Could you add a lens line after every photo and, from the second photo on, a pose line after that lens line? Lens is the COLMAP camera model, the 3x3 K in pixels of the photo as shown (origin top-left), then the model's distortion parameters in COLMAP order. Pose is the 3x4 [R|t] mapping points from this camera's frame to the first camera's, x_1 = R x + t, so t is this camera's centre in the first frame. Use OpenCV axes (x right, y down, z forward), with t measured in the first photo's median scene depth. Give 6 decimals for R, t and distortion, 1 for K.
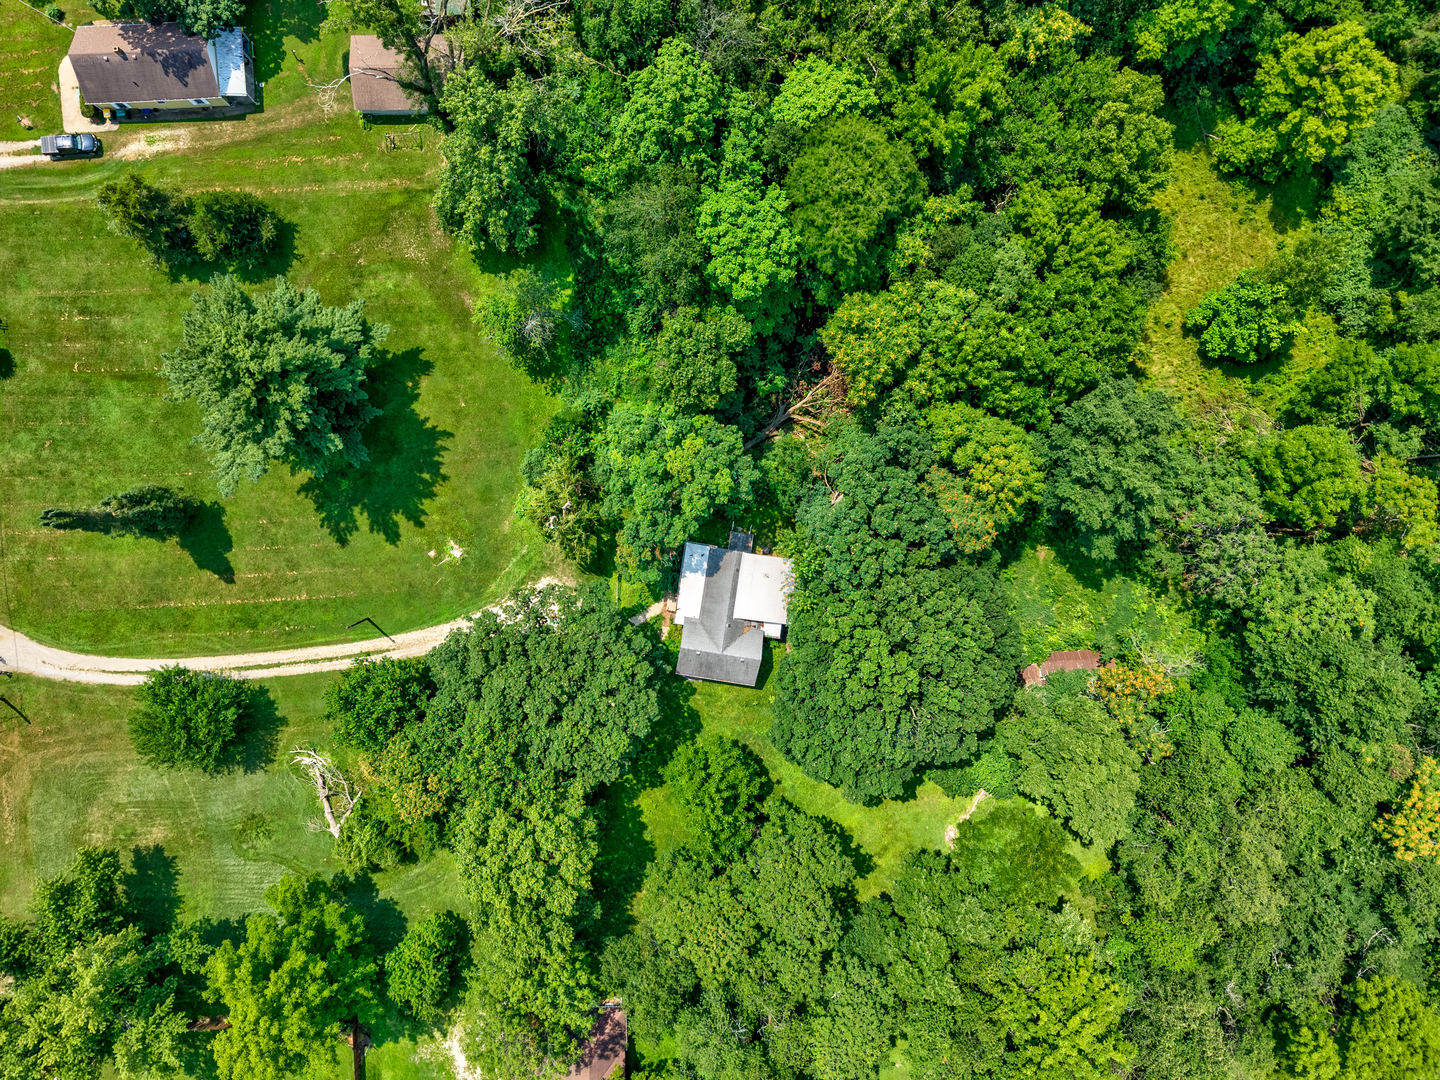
lens RADIAL K [[975.8, 0, 720.0], [0, 975.8, 540.0], [0, 0, 1]] dist [0.009350, 0.006526]
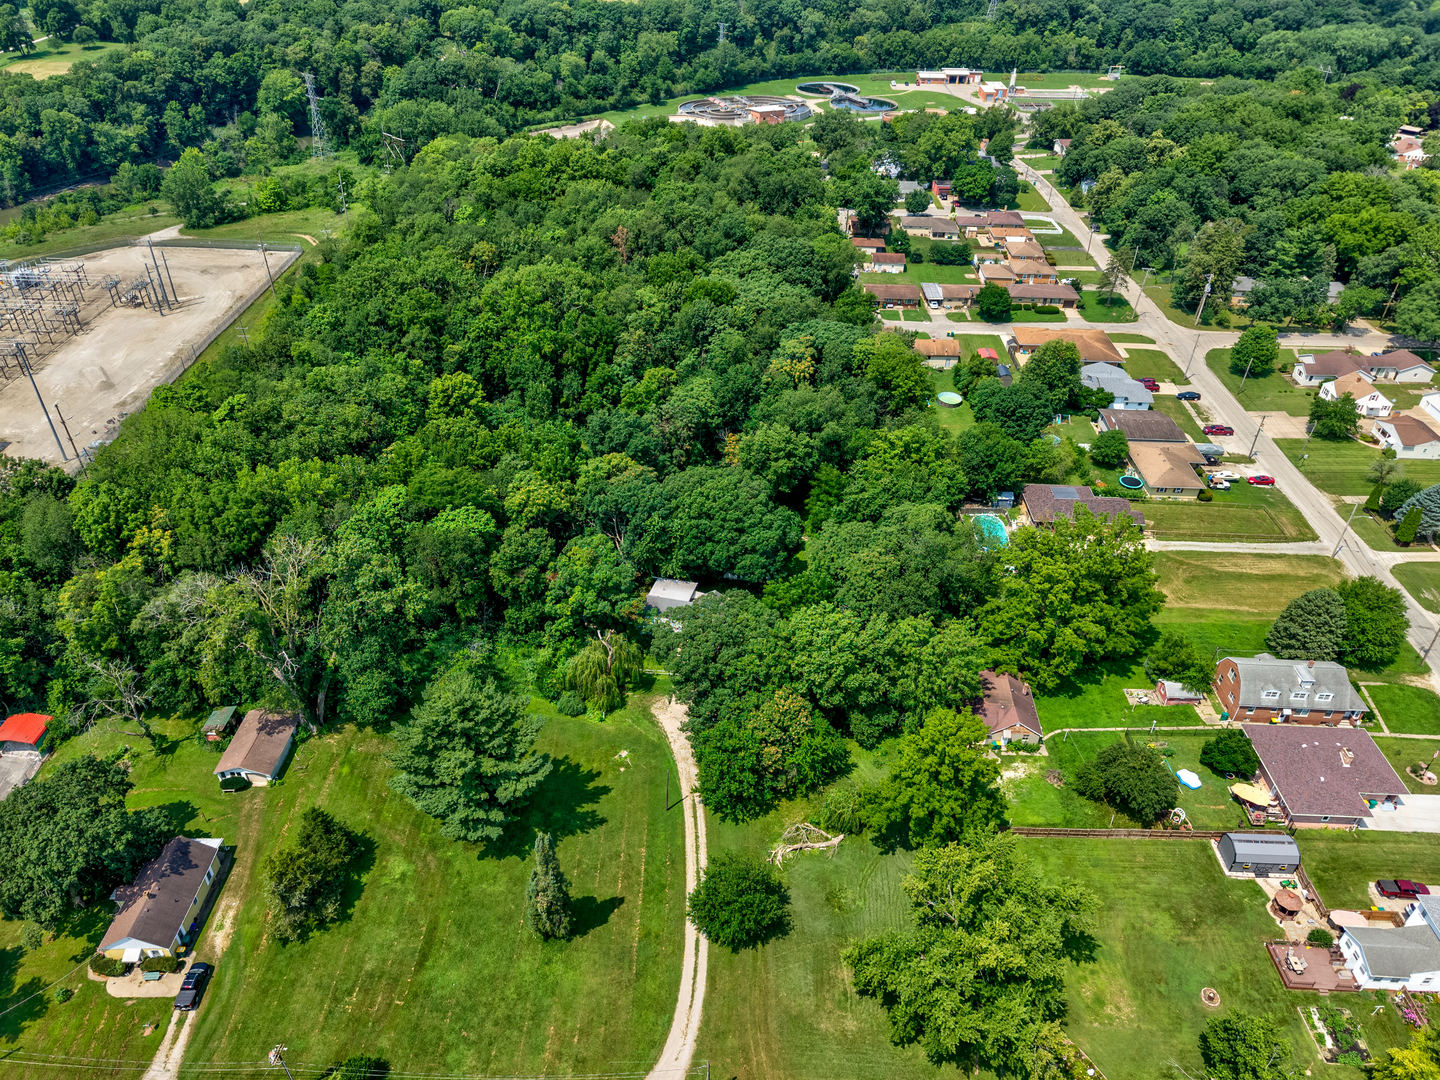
lens RADIAL K [[975.8, 0, 720.0], [0, 975.8, 540.0], [0, 0, 1]] dist [0.009350, 0.006526]
pose [[0.056947, -0.604679, 0.794431, -1.164346], [0.998205, 0.049250, -0.034068, 0.177494], [-0.018525, 0.794945, 0.606399, -0.037337]]
